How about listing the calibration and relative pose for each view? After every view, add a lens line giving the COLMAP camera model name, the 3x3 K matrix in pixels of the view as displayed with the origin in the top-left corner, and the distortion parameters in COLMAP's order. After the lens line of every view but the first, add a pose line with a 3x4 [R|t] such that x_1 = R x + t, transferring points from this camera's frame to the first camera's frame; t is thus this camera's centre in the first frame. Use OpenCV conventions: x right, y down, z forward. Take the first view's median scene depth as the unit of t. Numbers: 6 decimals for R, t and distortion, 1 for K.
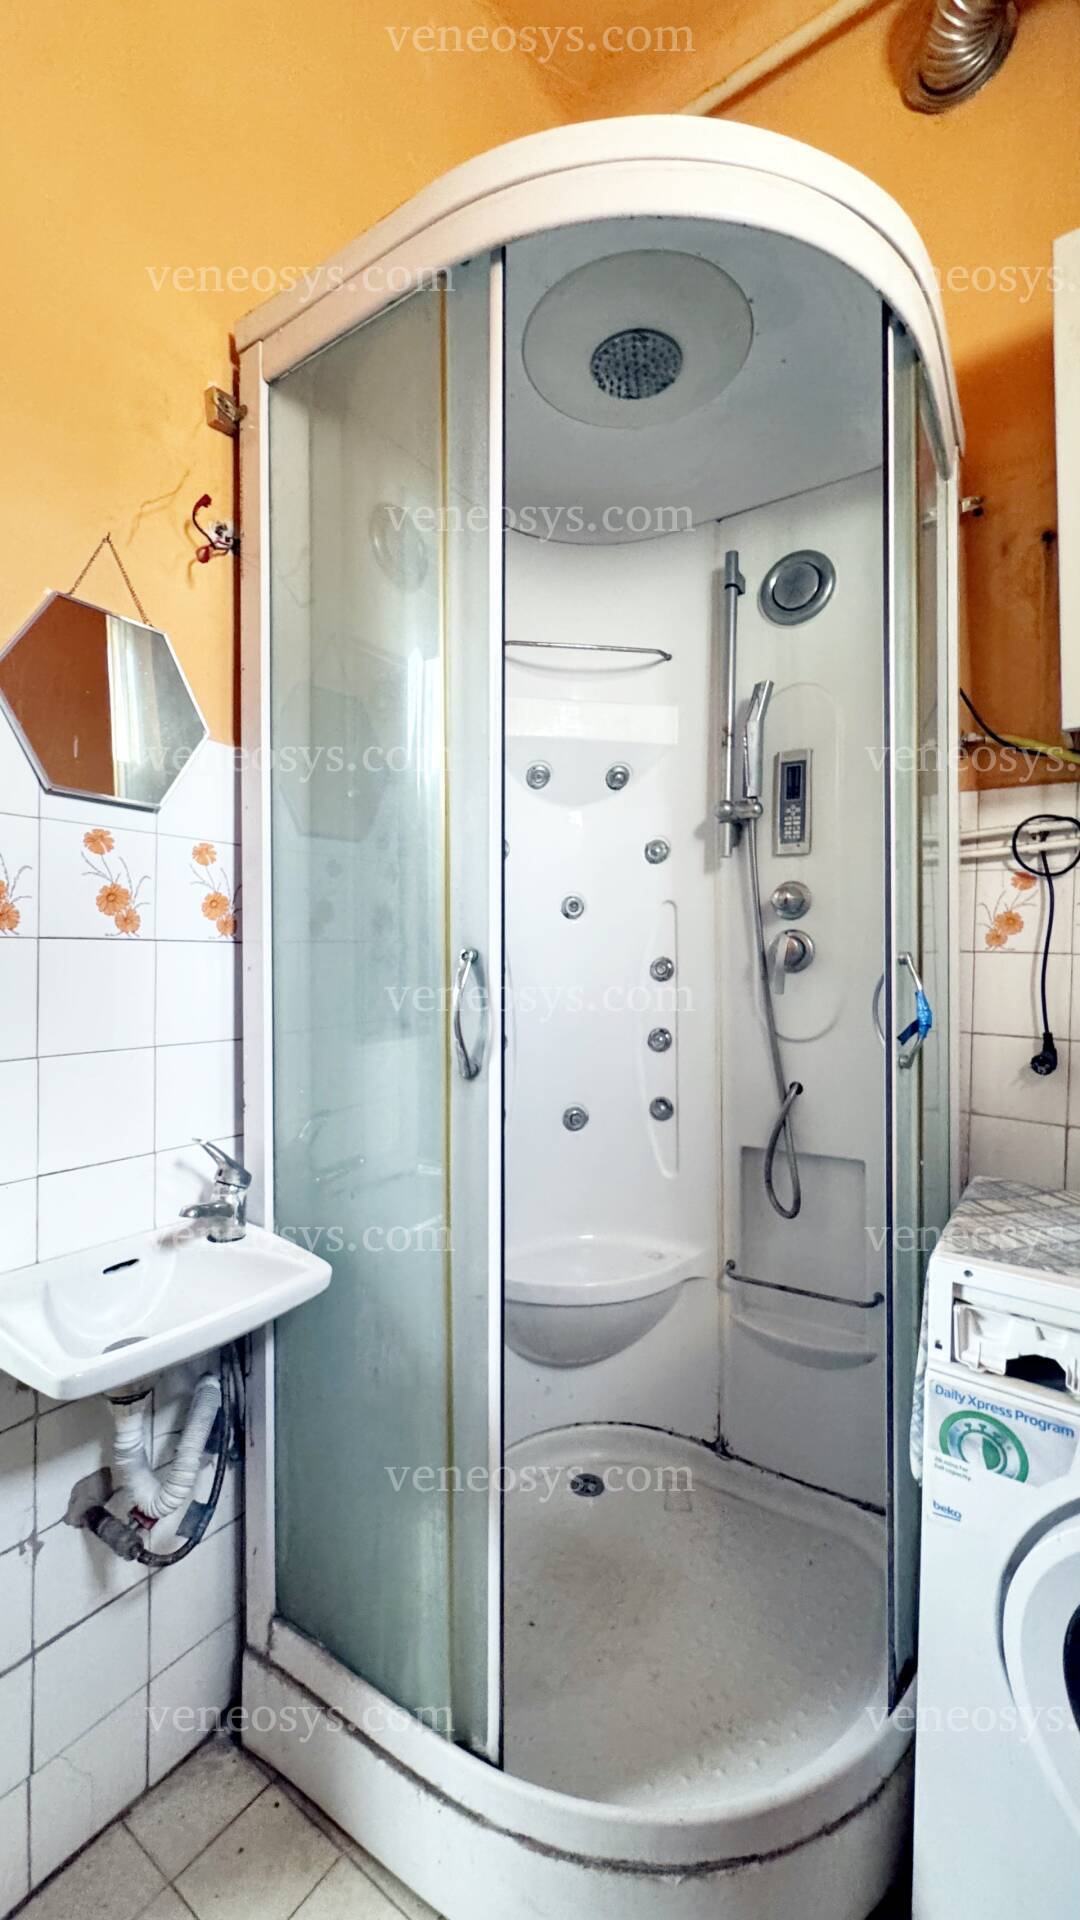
lens RADIAL K [[767.0, 0, 539.6], [0, 767.0, 953.9], [0, 0, 1]] dist [-0.004412, 0.000627]
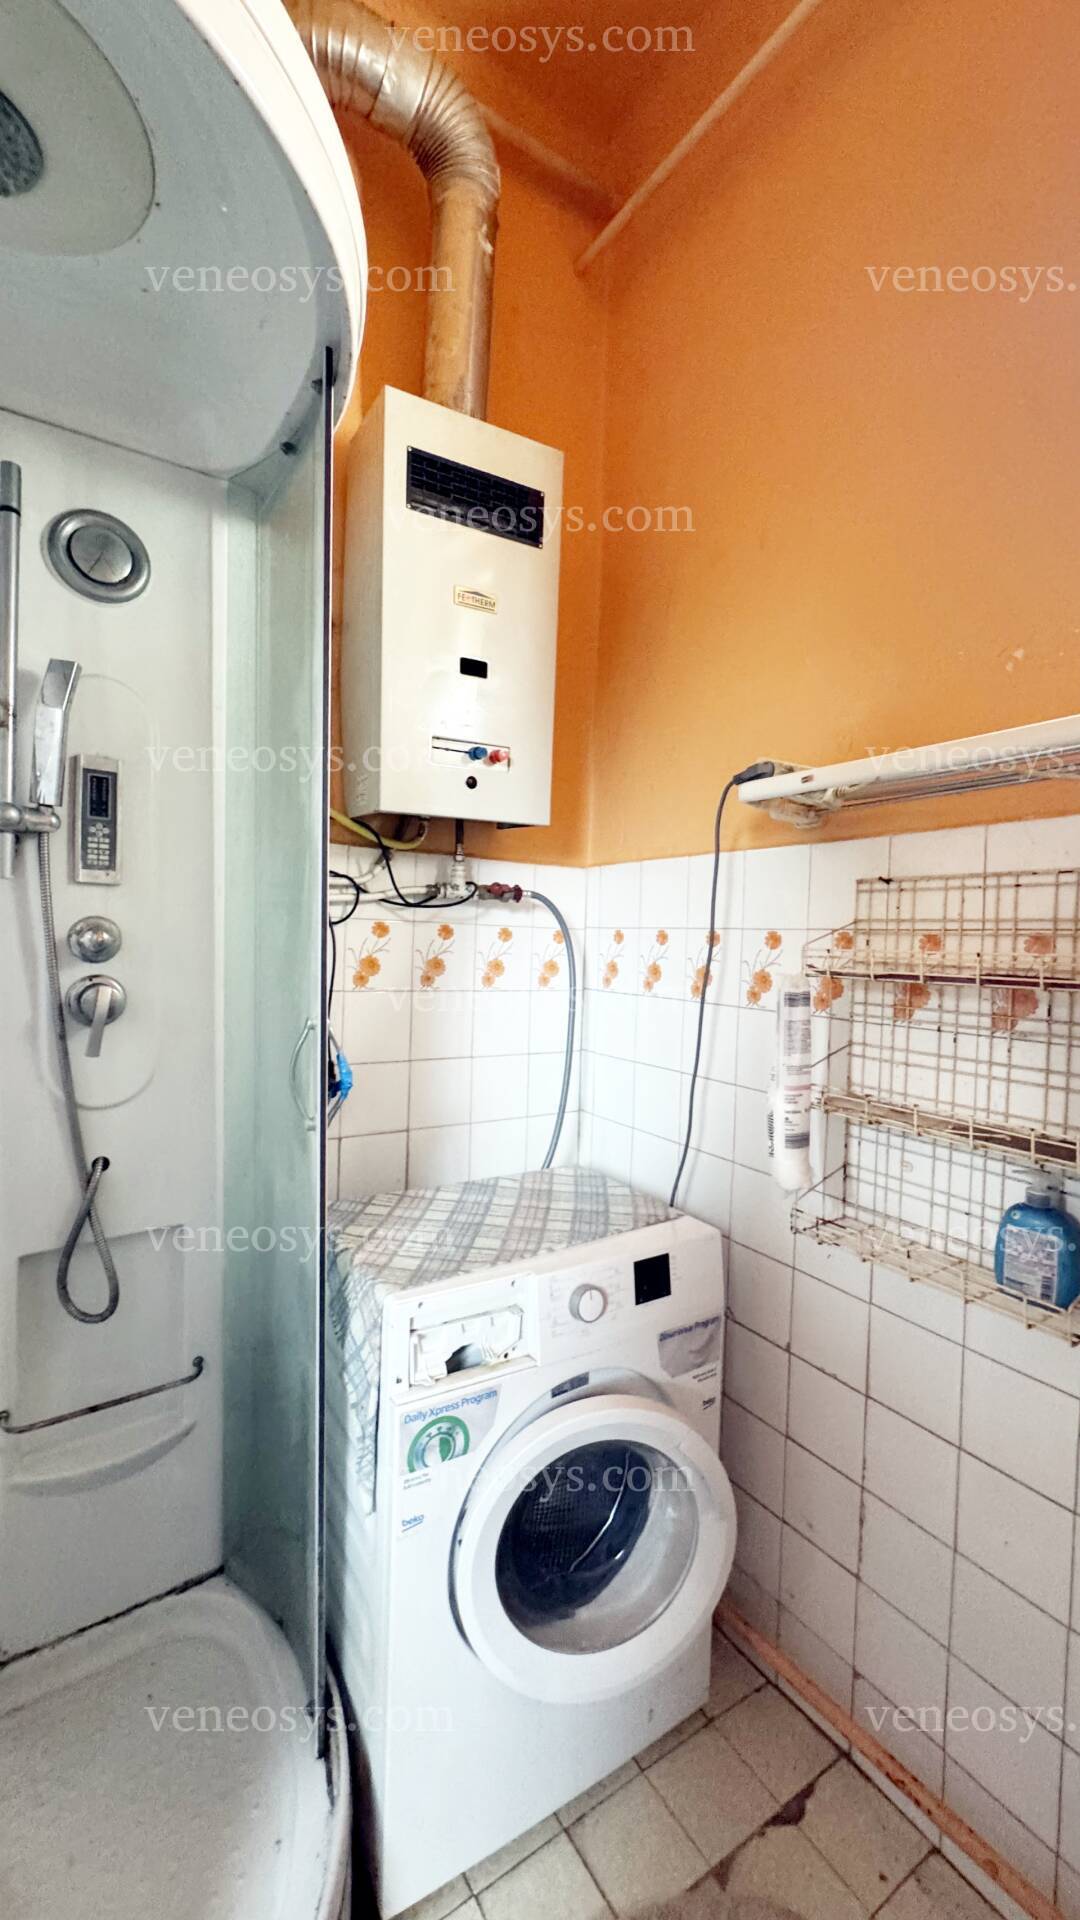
lens RADIAL K [[767.0, 0, 543.1], [0, 767.0, 964.0], [0, 0, 1]] dist [-0.004412, 0.000627]
pose [[0.386704, -0.018113, 0.922026, -0.246247], [-0.014516, 0.999564, 0.025725, -0.072214], [-0.922089, -0.023332, 0.386273, 0.241151]]
